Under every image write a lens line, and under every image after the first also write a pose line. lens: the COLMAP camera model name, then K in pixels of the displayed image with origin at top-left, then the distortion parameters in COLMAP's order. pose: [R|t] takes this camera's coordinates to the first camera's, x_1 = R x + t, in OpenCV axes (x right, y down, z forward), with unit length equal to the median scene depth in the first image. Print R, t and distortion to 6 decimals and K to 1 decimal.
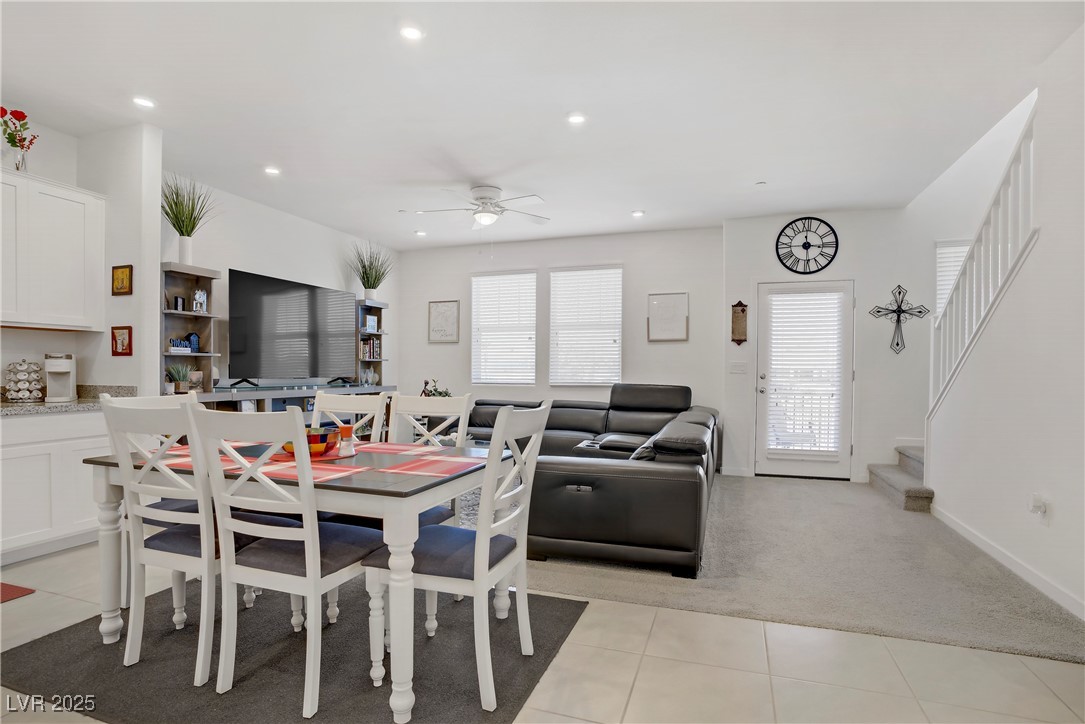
lens RADIAL K [[531.6, 0, 537.9], [0, 531.6, 378.1], [0, 0, 1]] dist [-0.066248, 0.027094]
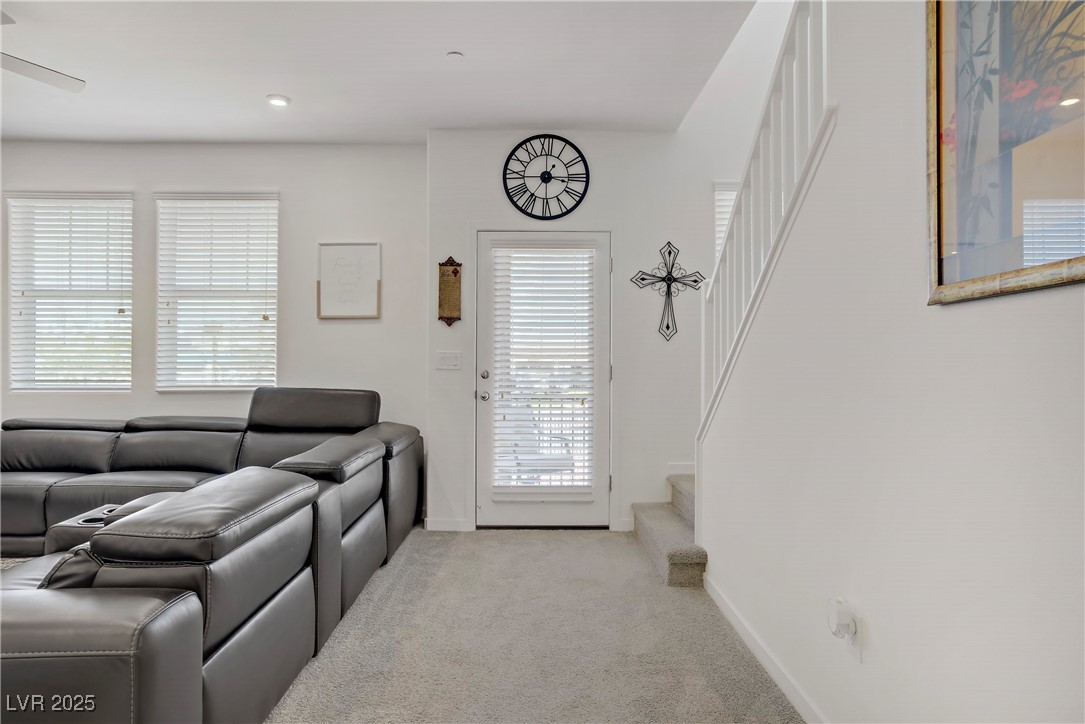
lens RADIAL K [[646.7, 0, 539.3], [0, 646.7, 358.9], [0, 0, 1]] dist [-0.034514, 0.000502]
pose [[0.938753, 0.001136, 0.344588, 0.223663], [0.007050, 0.999722, -0.022503, -0.004325], [-0.344518, 0.023554, 0.938484, 0.237419]]
